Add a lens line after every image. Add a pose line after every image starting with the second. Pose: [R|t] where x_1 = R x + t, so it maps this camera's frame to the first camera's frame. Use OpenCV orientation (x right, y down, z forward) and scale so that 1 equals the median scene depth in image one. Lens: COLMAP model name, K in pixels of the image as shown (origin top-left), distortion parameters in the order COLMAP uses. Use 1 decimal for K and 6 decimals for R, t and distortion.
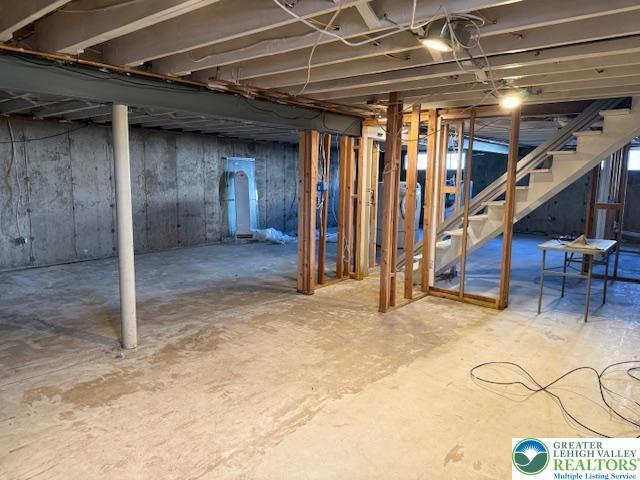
lens RADIAL K [[524.1, 0, 320.0], [0, 524.1, 240.0], [0, 0, 1]] dist [0.150253, -0.199565]
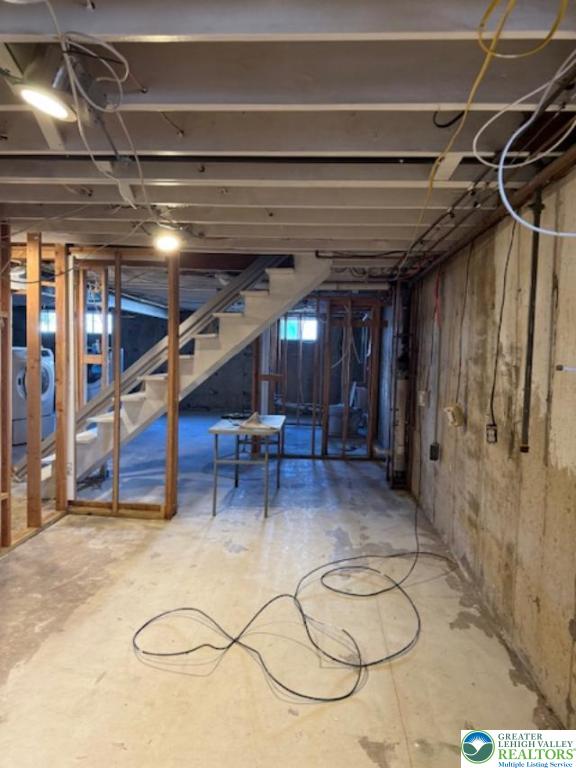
lens RADIAL K [[569.0, 0, 288.0], [0, 569.0, 384.0], [0, 0, 1]] dist [0.087423, -0.218360]
pose [[0.848018, -0.030493, 0.529089, 0.061144], [0.058843, 0.997588, -0.036820, -0.018441], [-0.526690, 0.062357, 0.847767, 0.214589]]
